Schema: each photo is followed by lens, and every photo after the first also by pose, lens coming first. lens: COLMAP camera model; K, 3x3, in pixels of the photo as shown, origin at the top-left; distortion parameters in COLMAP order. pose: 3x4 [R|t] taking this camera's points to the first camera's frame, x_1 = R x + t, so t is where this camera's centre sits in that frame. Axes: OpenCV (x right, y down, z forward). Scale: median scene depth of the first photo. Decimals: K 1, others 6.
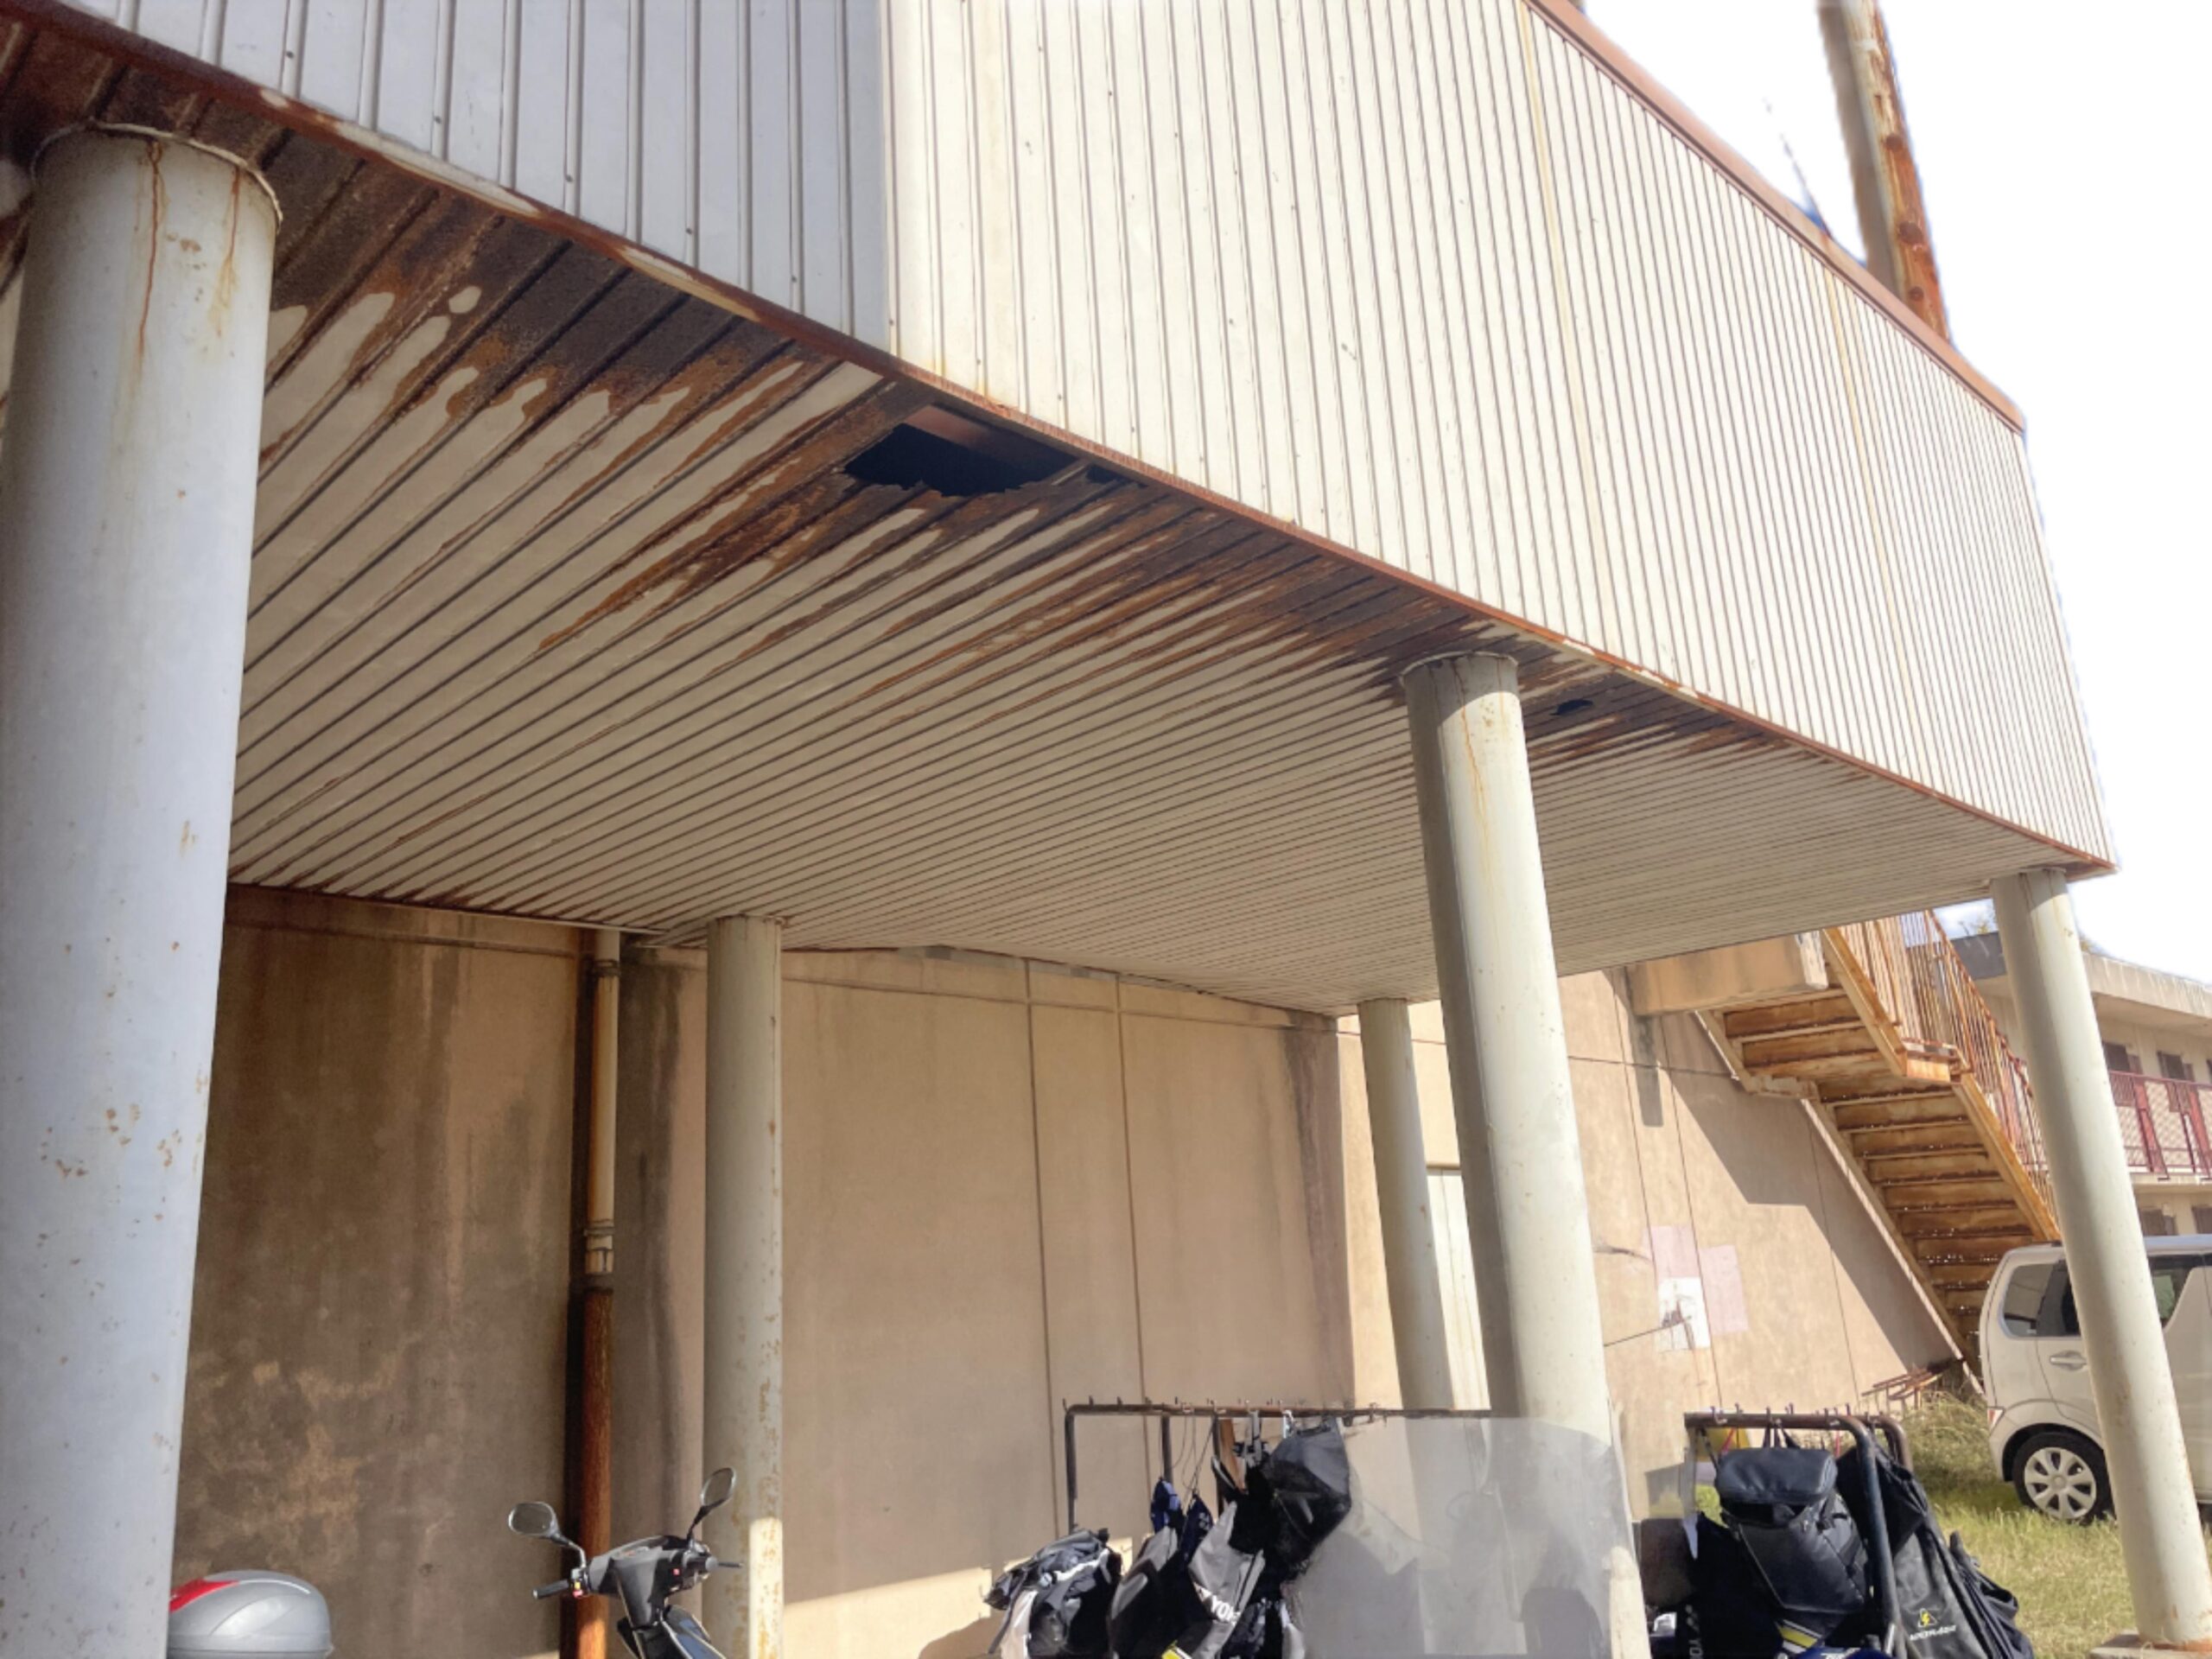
lens RADIAL K [[1676.9, 0, 1106.0], [0, 1676.9, 829.5], [0, 0, 1]] dist [0.077707, -0.098977]
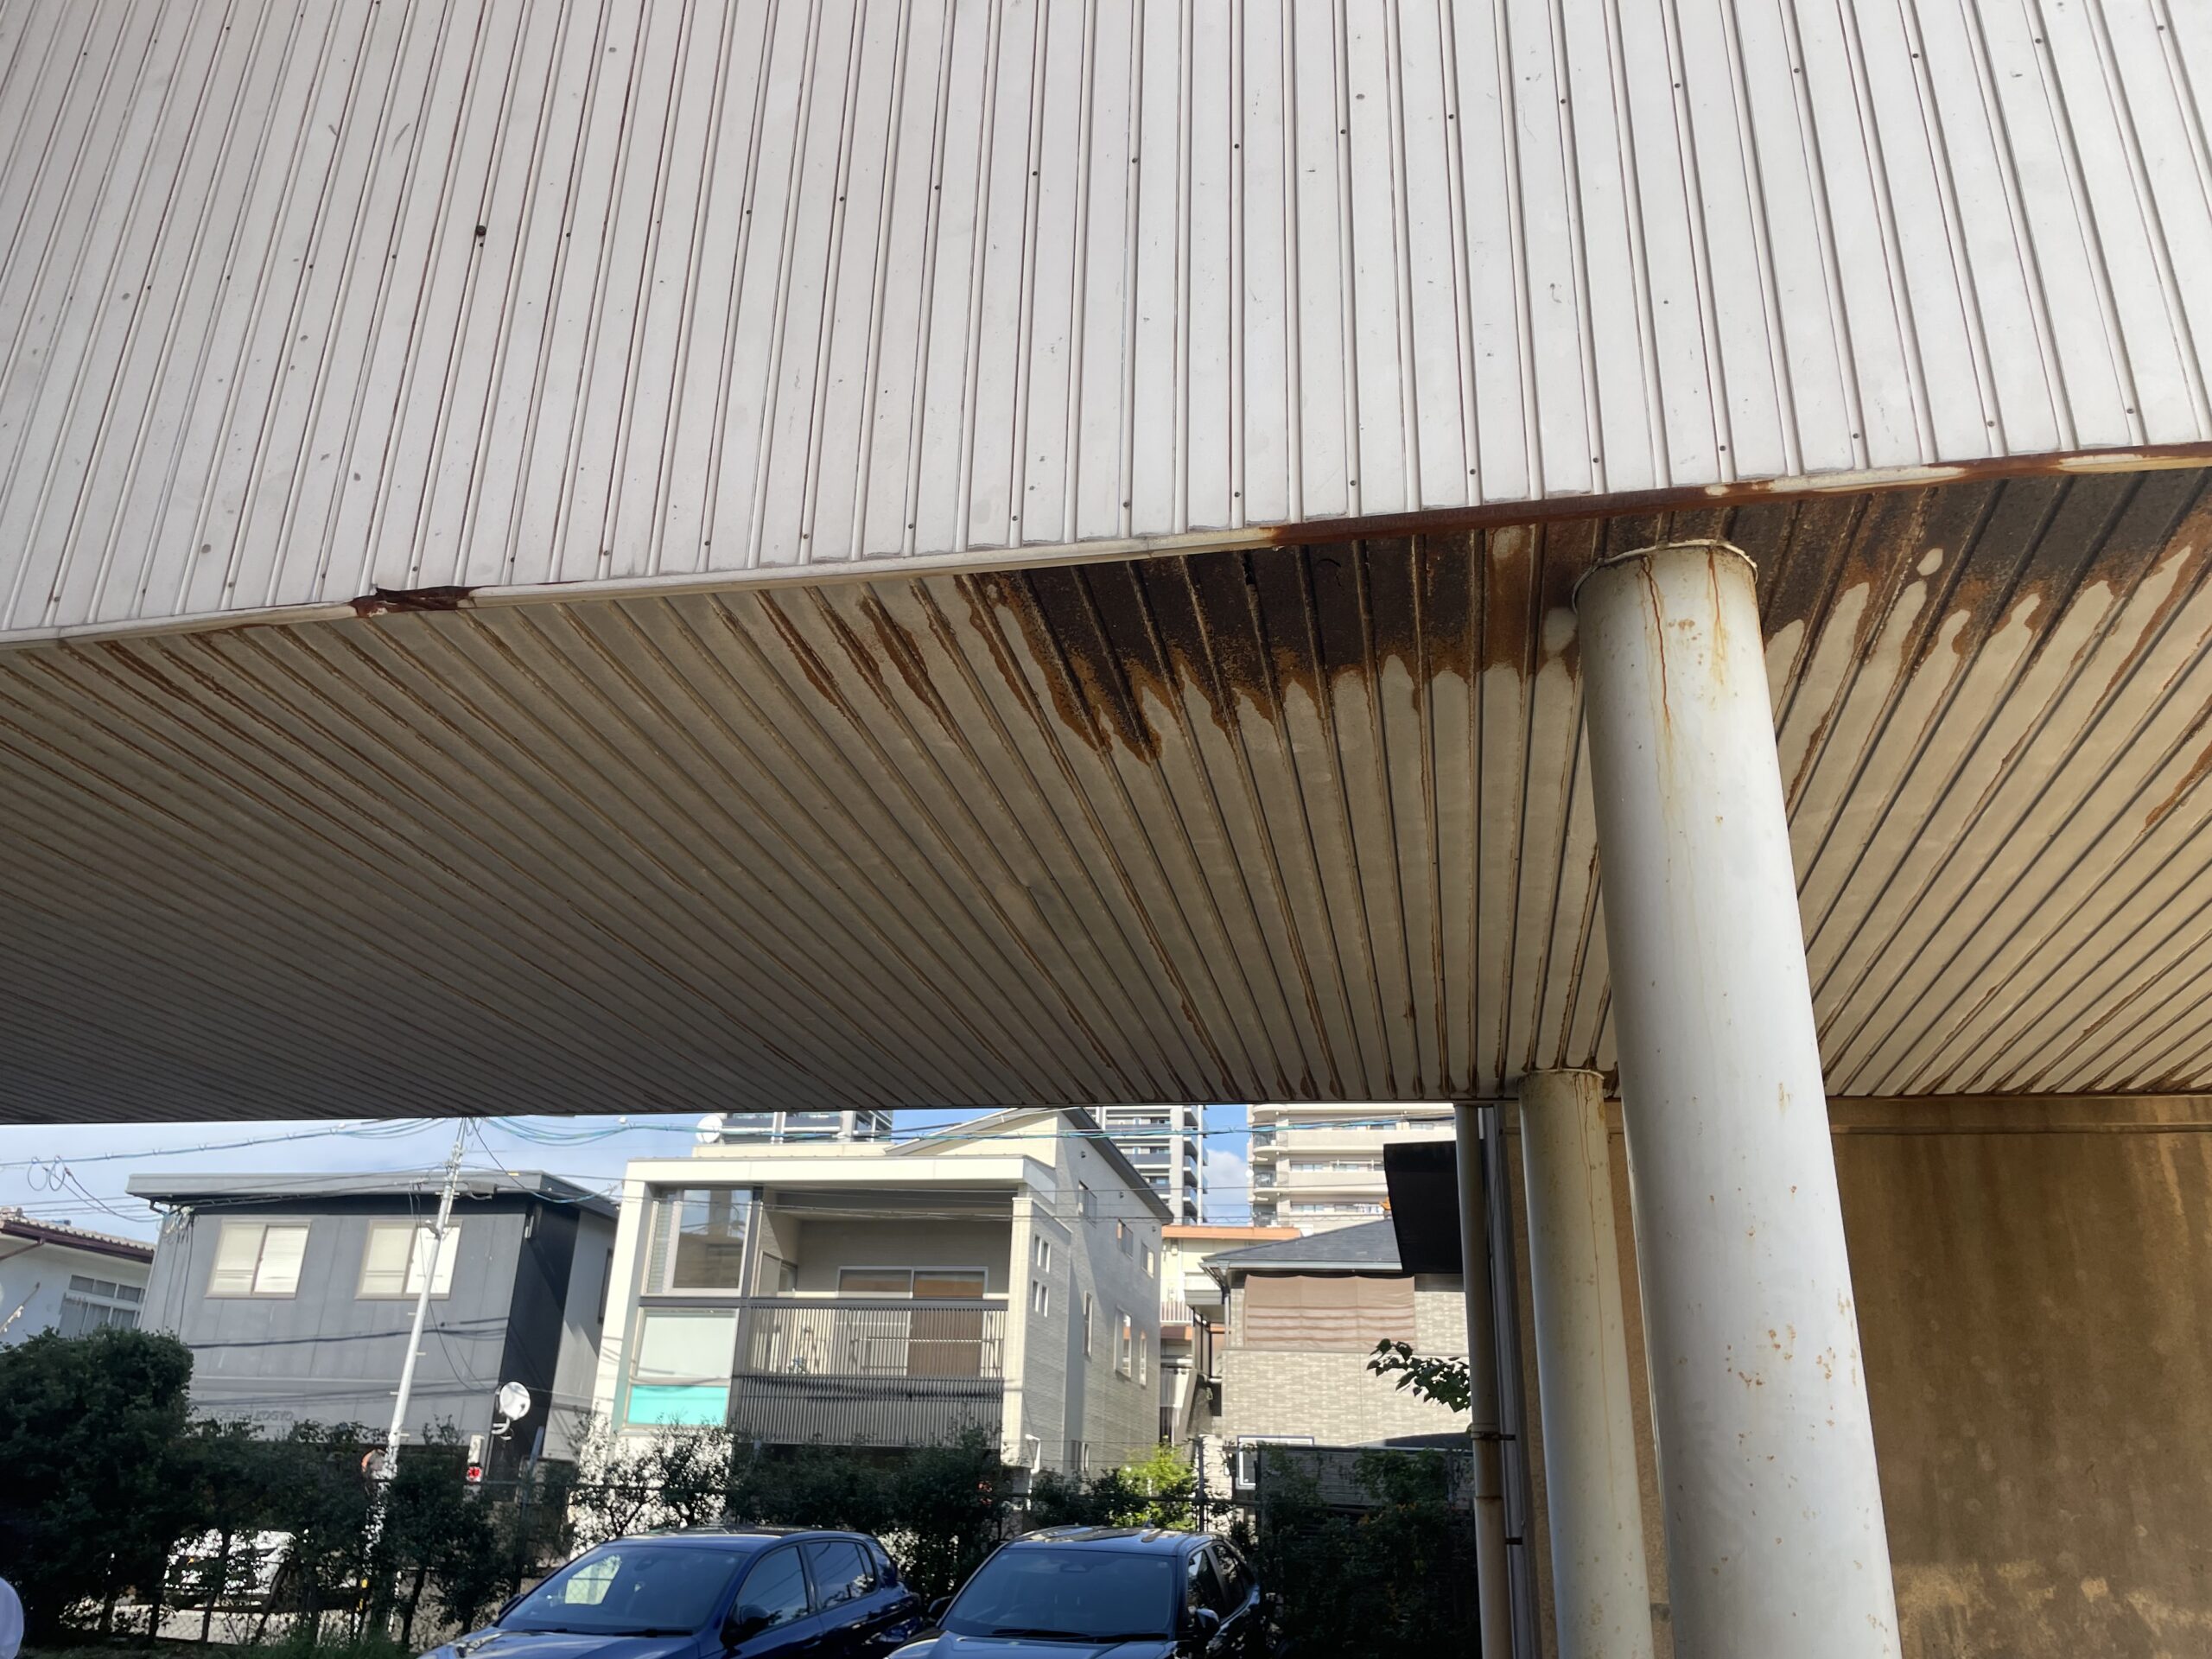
lens RADIAL K [[1676.9, 0, 1106.0], [0, 1676.9, 829.5], [0, 0, 1]] dist [0.077707, -0.098977]
pose [[0.568043, -0.241686, -0.786711, 0.121074], [0.152562, 0.970264, -0.187918, -0.017805], [0.808735, -0.013277, 0.588024, -0.063809]]
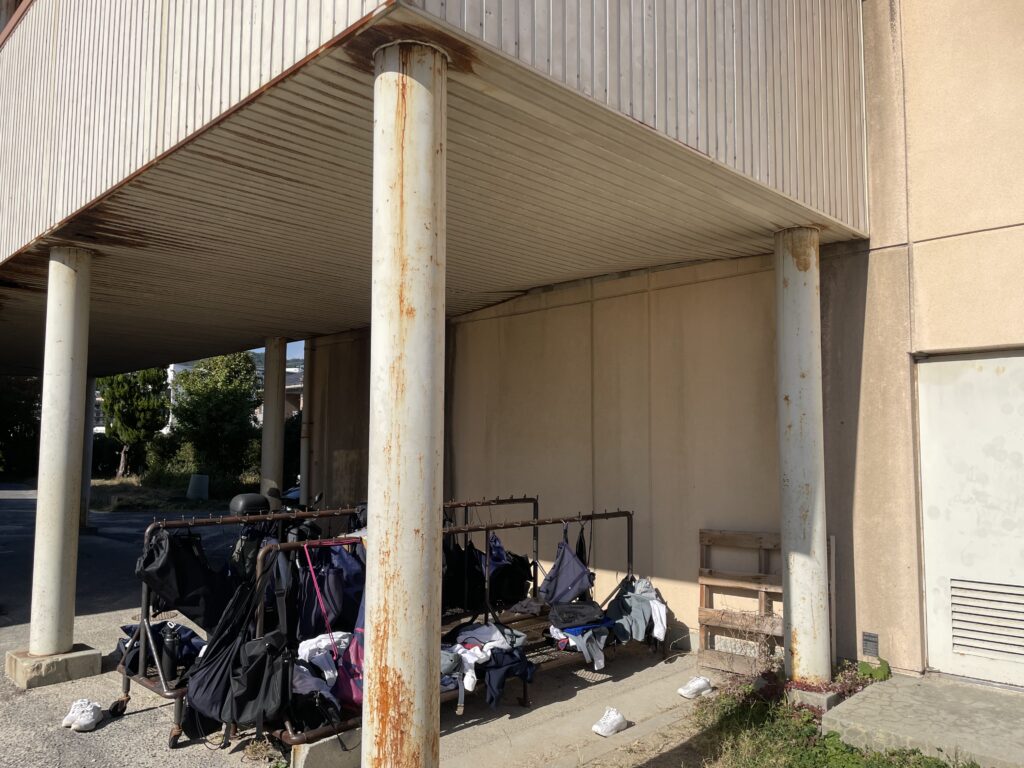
lens RADIAL K [[776.3, 0, 512.0], [0, 776.3, 384.0], [0, 0, 1]] dist [0.077707, -0.098977]
pose [[0.015027, -0.023150, -0.999619, 2.574248], [0.264045, 0.964336, -0.018364, 0.577295], [0.964393, -0.263668, 0.020603, 2.688938]]
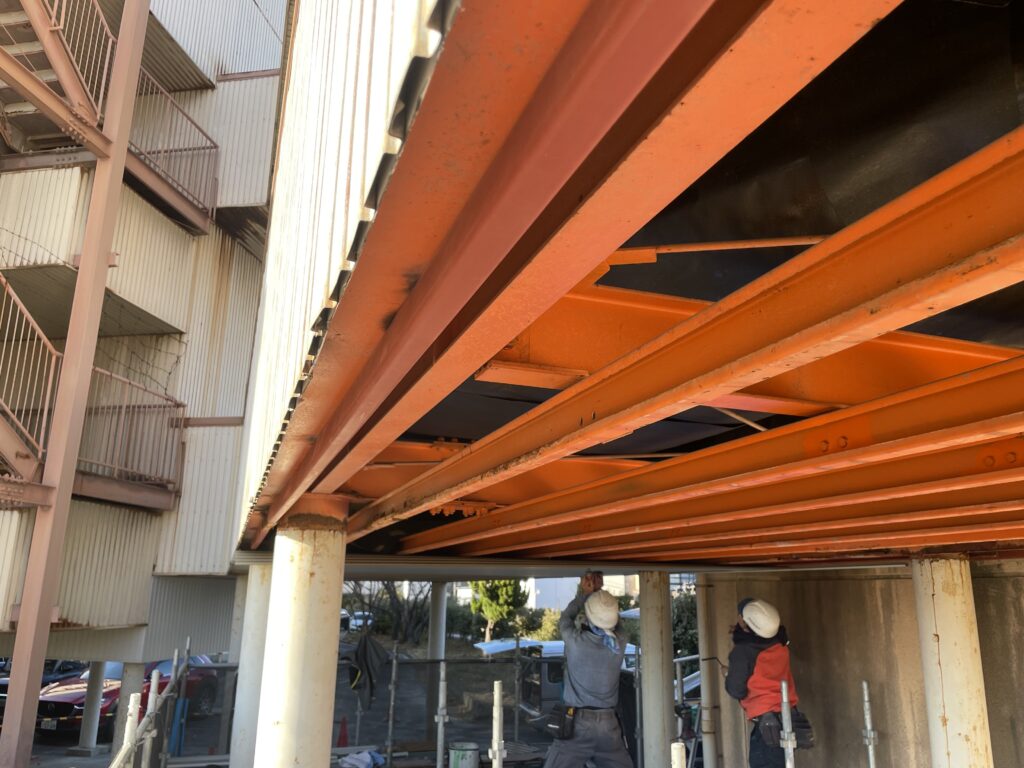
lens RADIAL K [[776.3, 0, 512.0], [0, 776.3, 384.0], [0, 0, 1]] dist [0.077707, -0.098977]
pose [[-0.411464, -0.184369, -0.892584, 1.316028], [0.251741, 0.918240, -0.305716, 0.080772], [0.875970, -0.350491, -0.331410, 2.363265]]
